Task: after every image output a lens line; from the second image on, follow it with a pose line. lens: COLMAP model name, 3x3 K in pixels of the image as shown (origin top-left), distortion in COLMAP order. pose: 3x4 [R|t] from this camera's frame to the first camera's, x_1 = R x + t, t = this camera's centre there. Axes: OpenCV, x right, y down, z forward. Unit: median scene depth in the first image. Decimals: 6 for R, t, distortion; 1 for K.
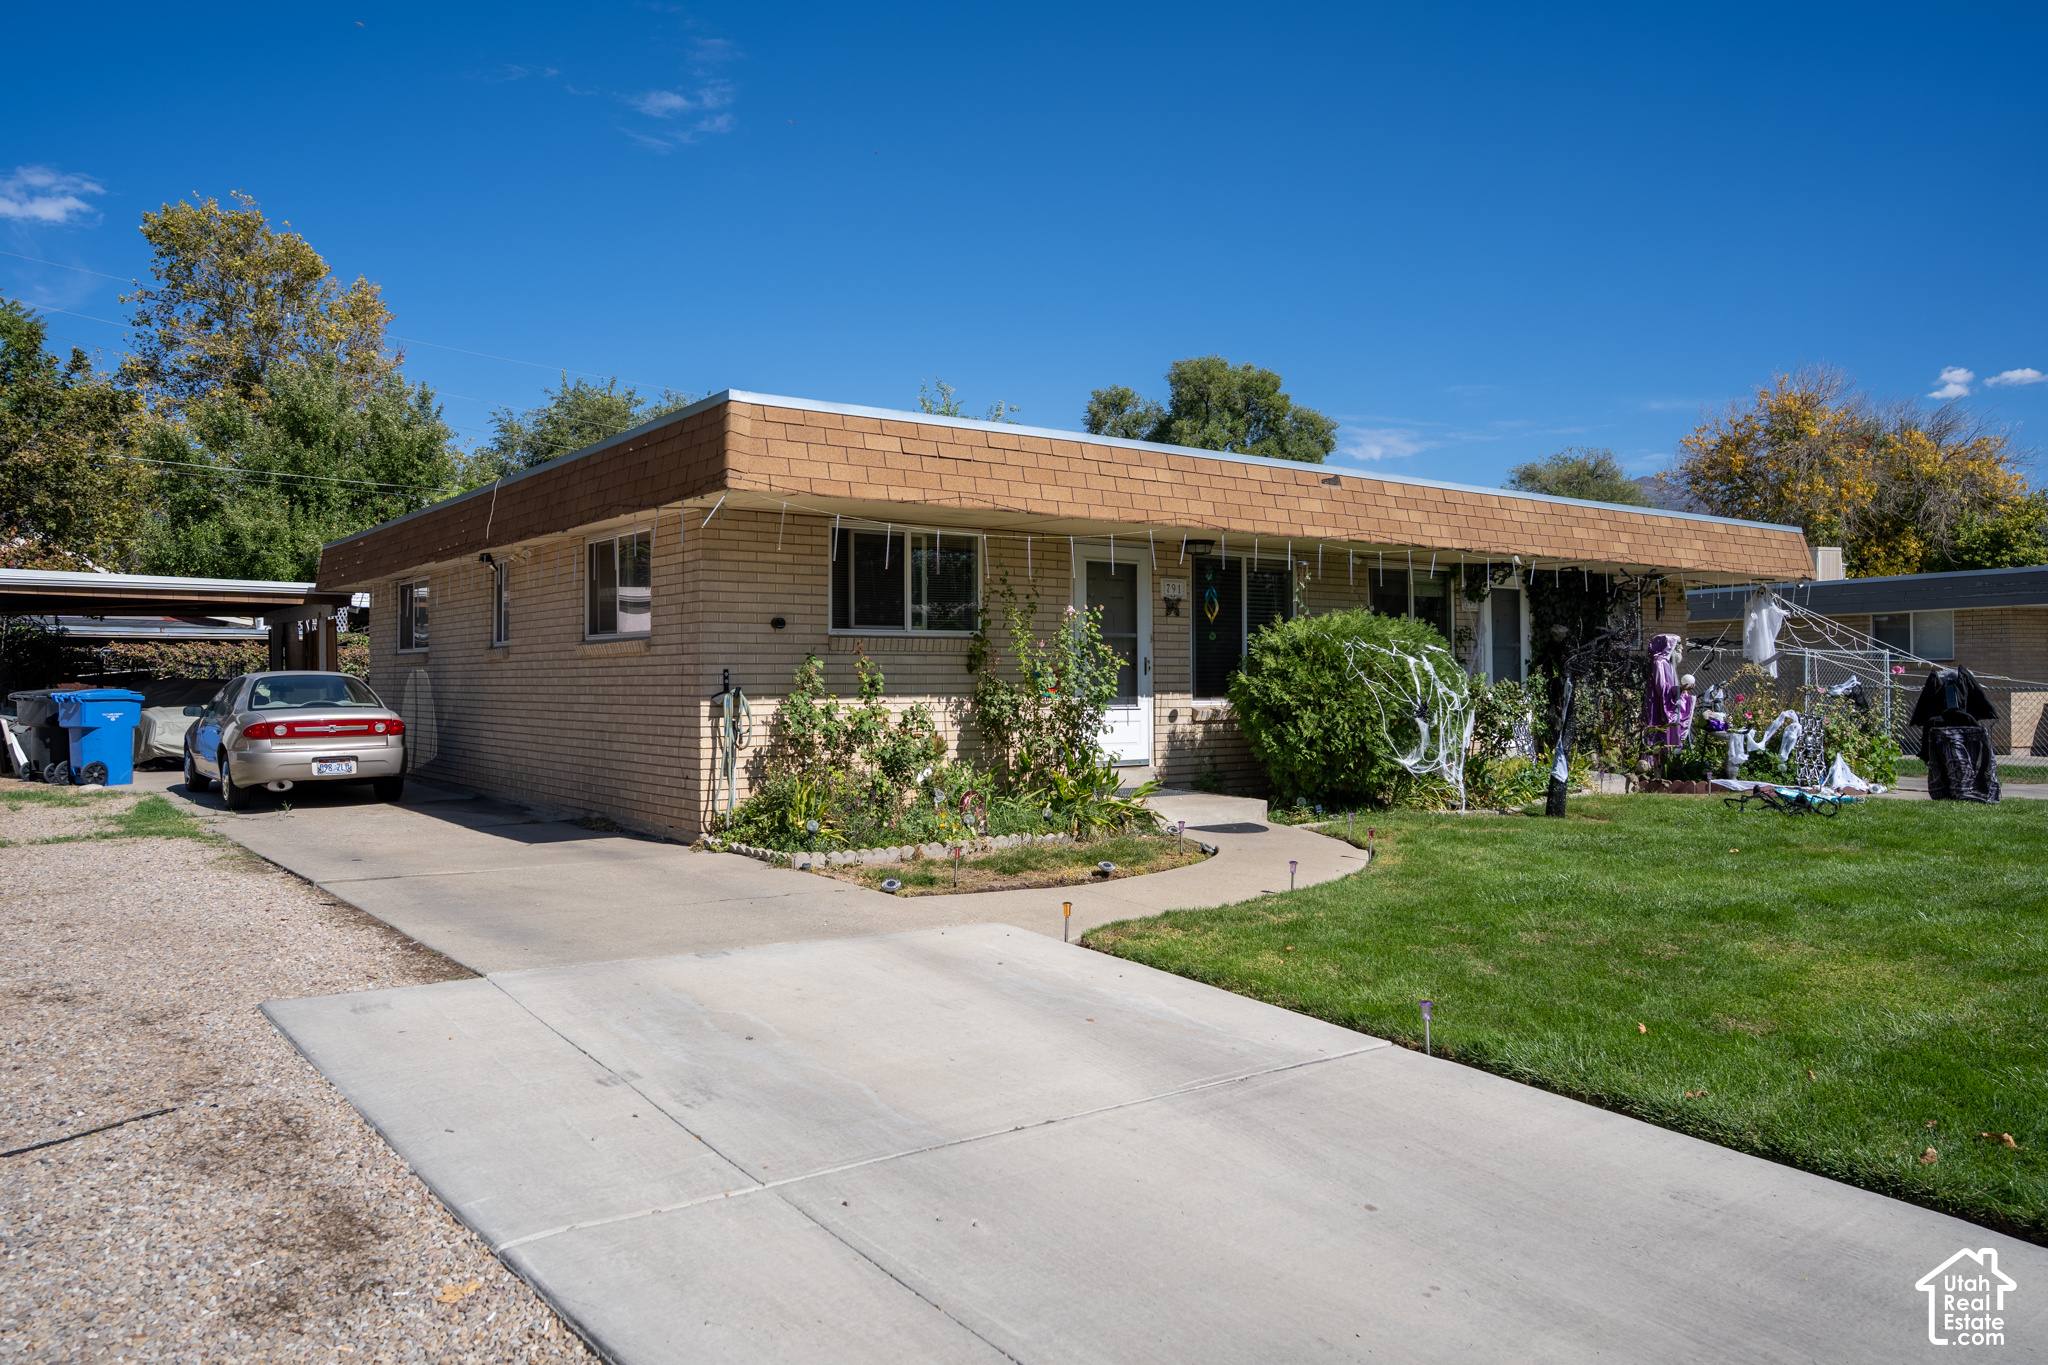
lens RADIAL K [[1436.5, 0, 1024.0], [0, 1436.5, 682.5], [0, 0, 1]] dist [-0.004138, -0.000033]
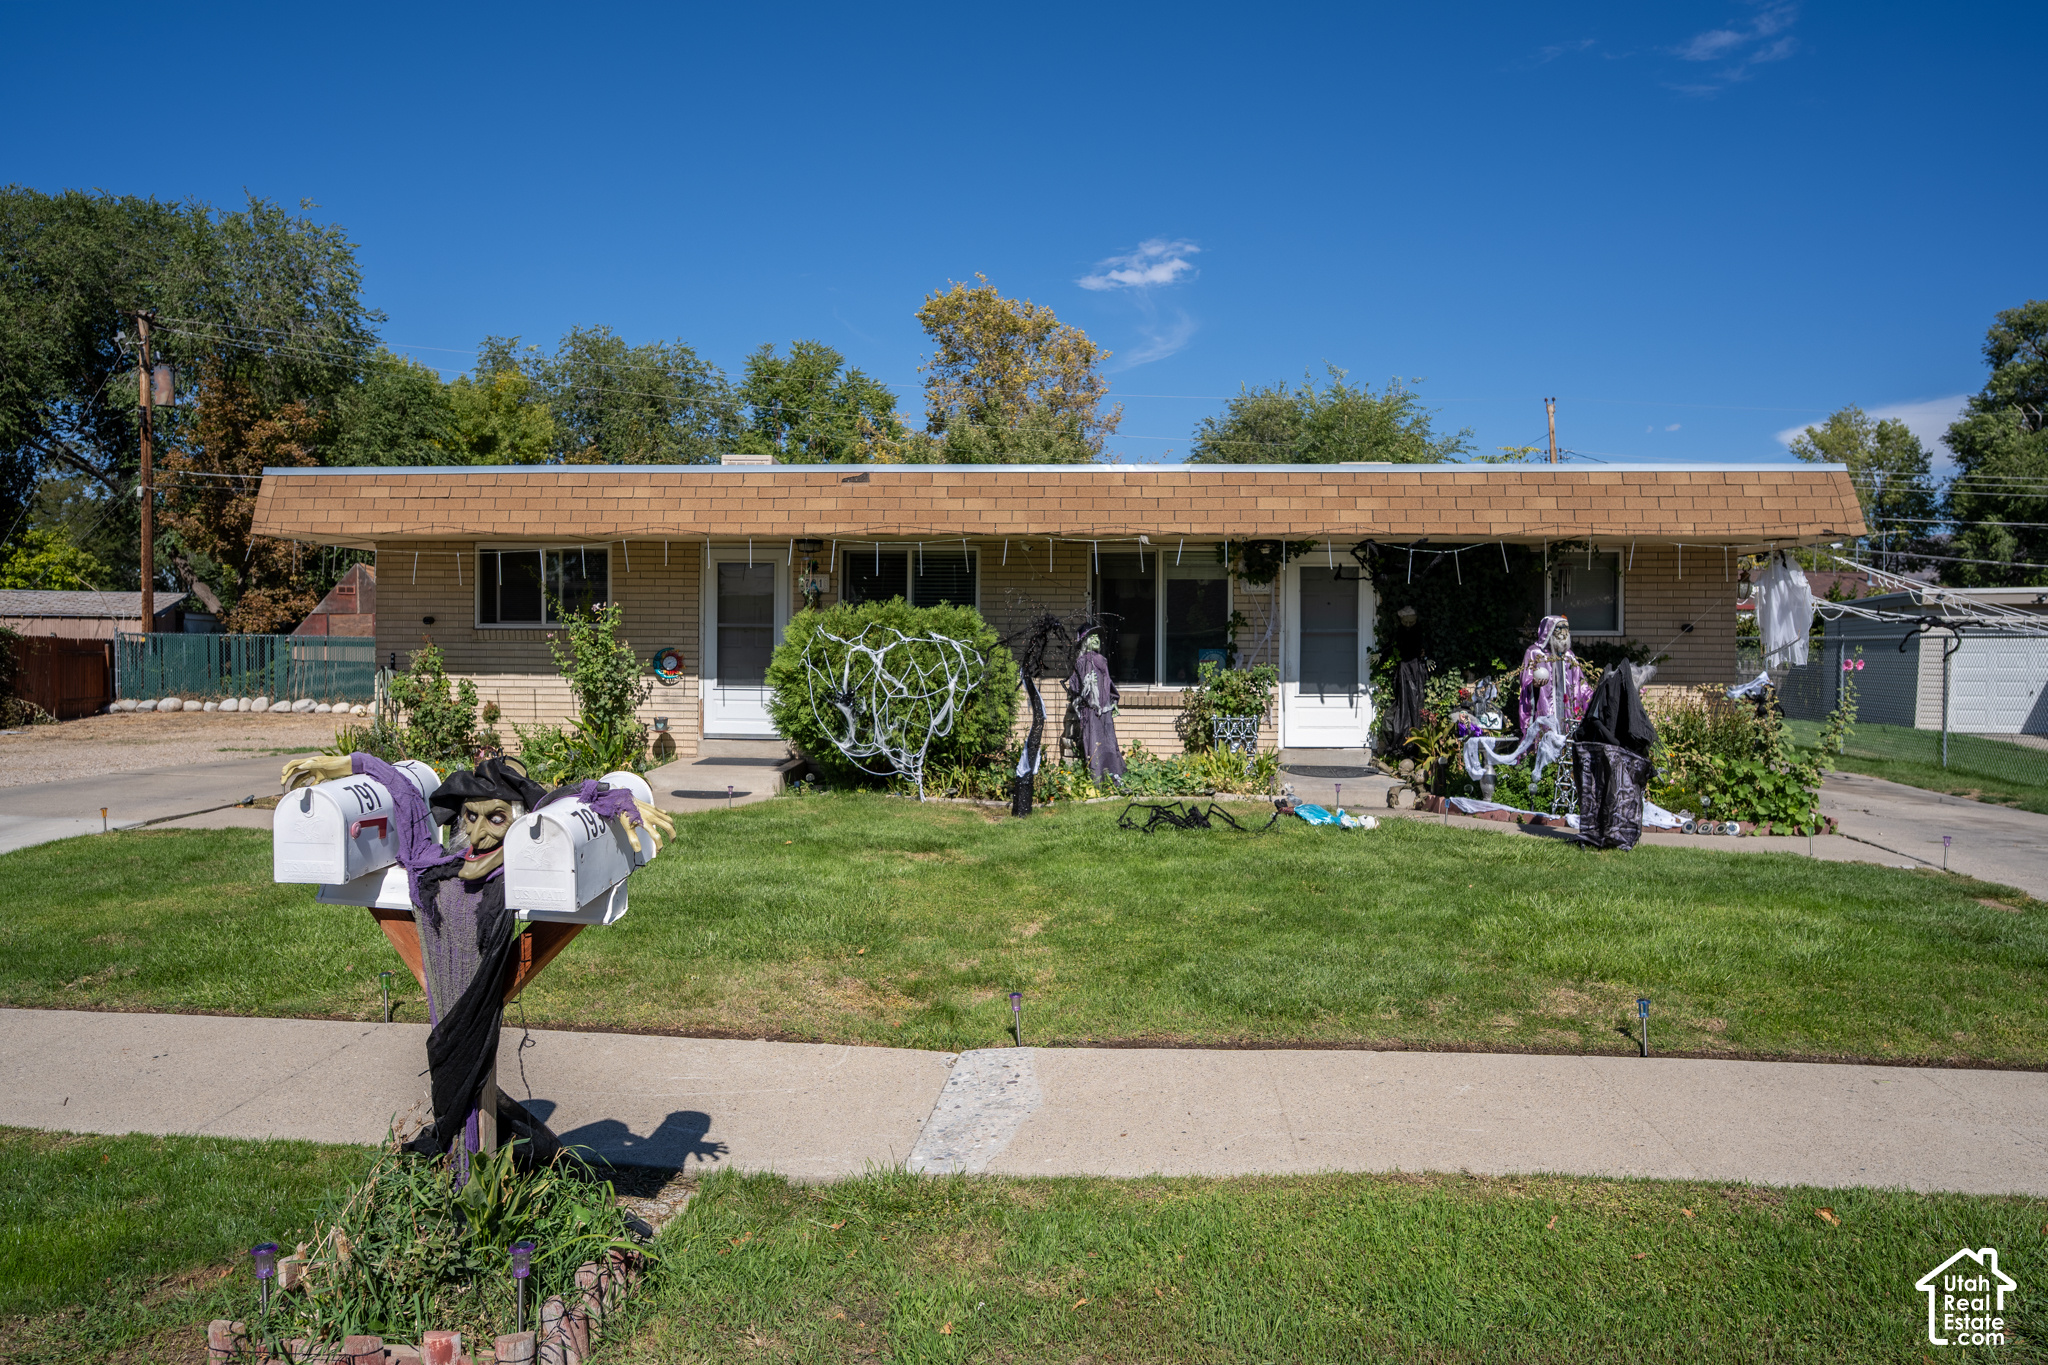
lens RADIAL K [[1368.9, 0, 1024.0], [0, 1368.9, 682.5], [0, 0, 1]] dist [-0.010291, 0.023588]
pose [[0.753066, 0.021238, -0.657602, 1.025922], [-0.010972, 0.999745, 0.019722, -0.011906], [0.657854, -0.007637, 0.753107, 0.335754]]
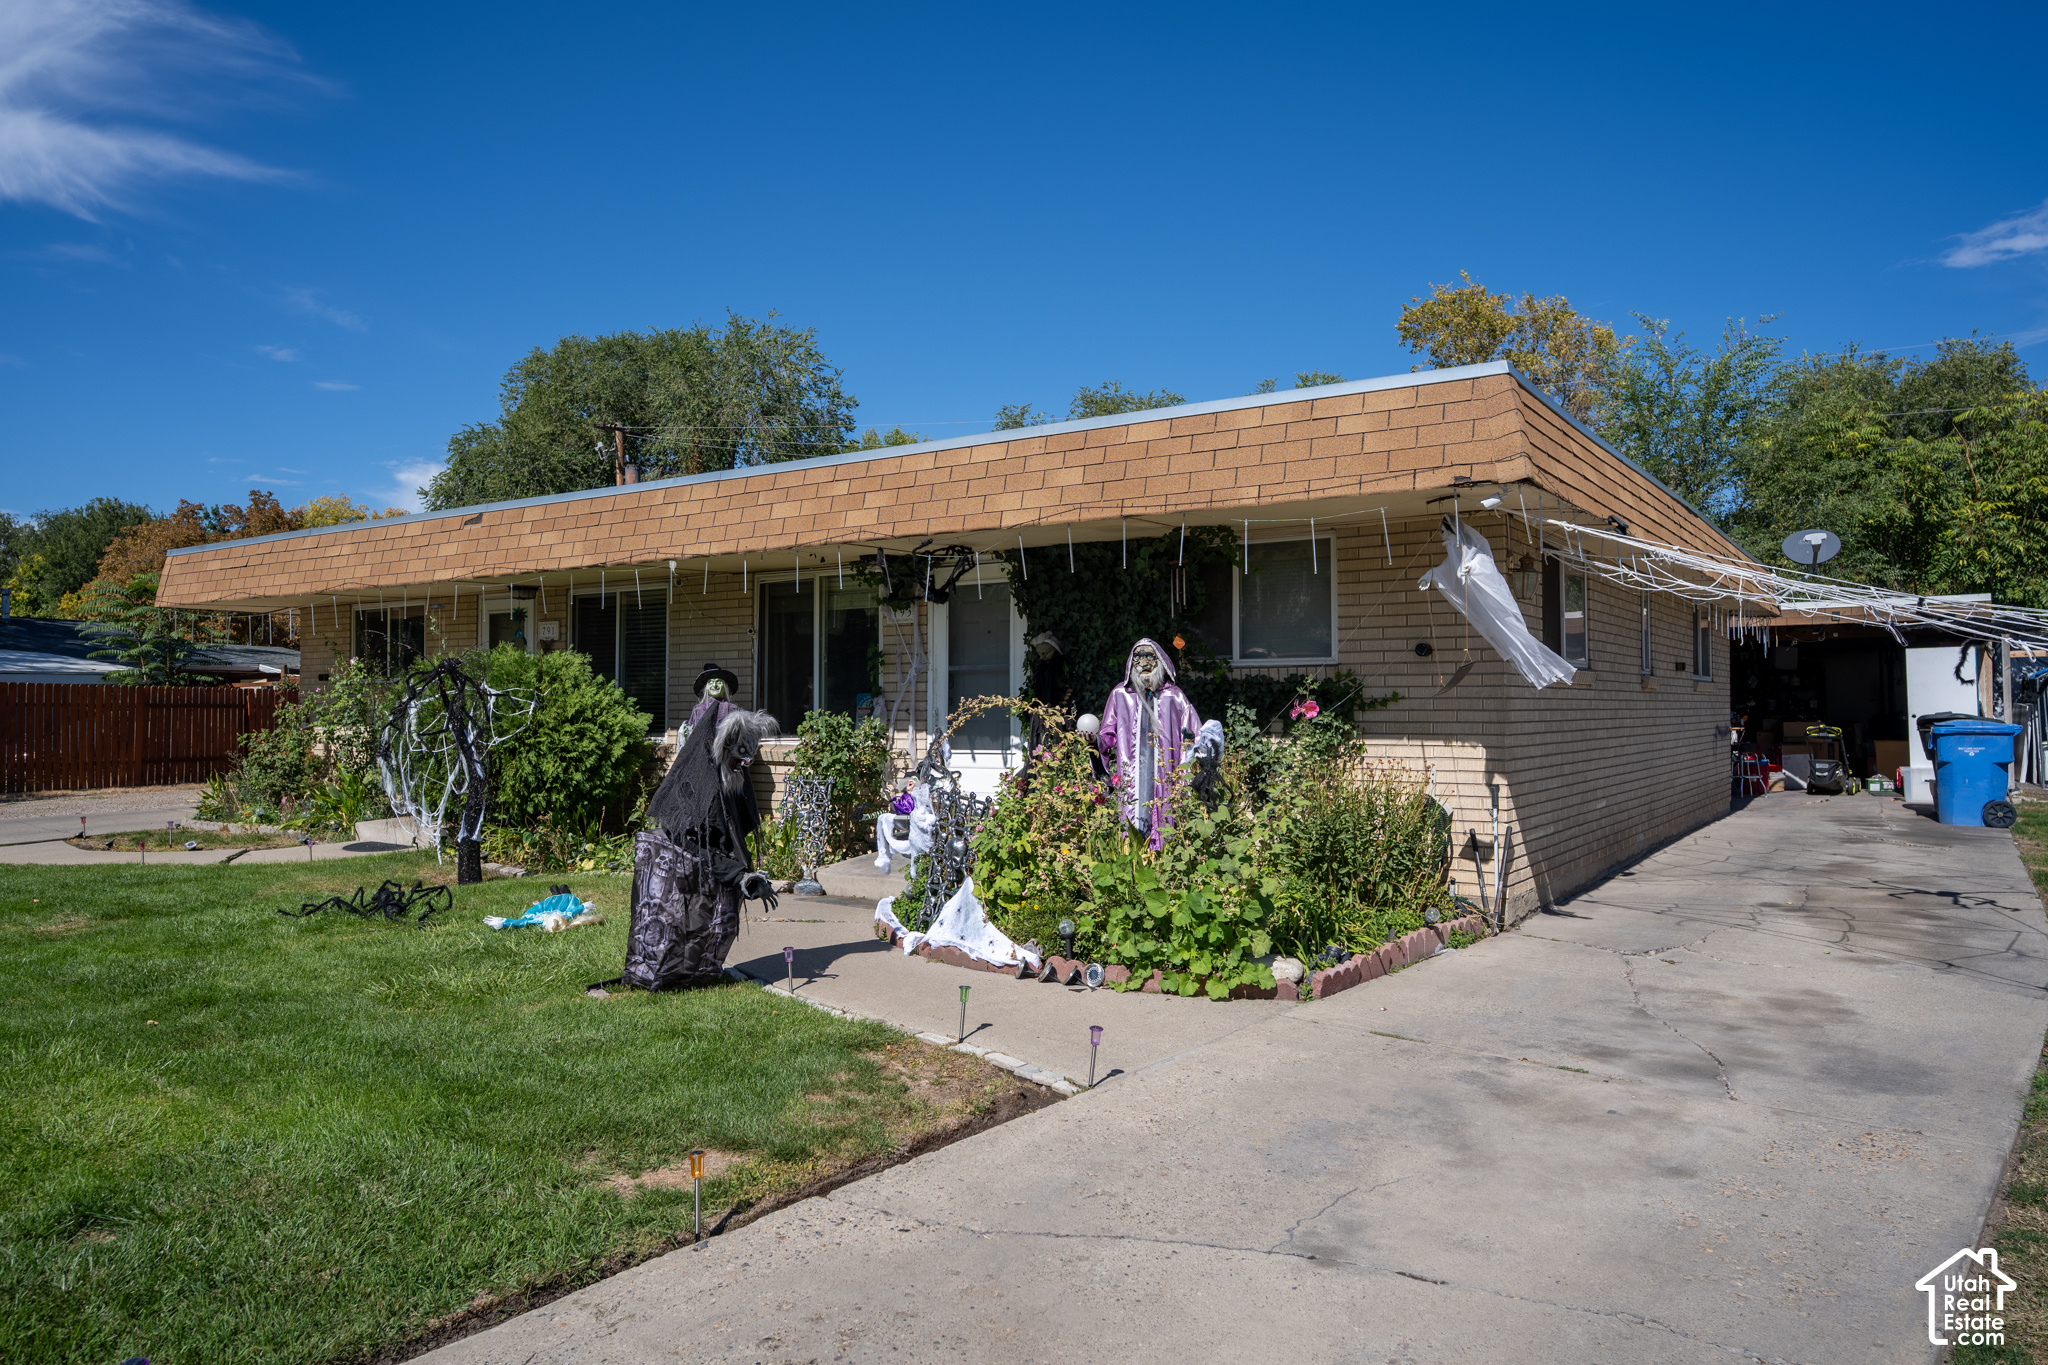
lens RADIAL K [[1368.9, 0, 1024.0], [0, 1368.9, 682.5], [0, 0, 1]] dist [-0.010291, 0.023588]
pose [[0.311297, -0.011497, -0.950243, 1.308577], [0.002096, 0.999933, -0.011412, -0.015716], [0.950310, 0.001561, 0.311300, 1.124075]]
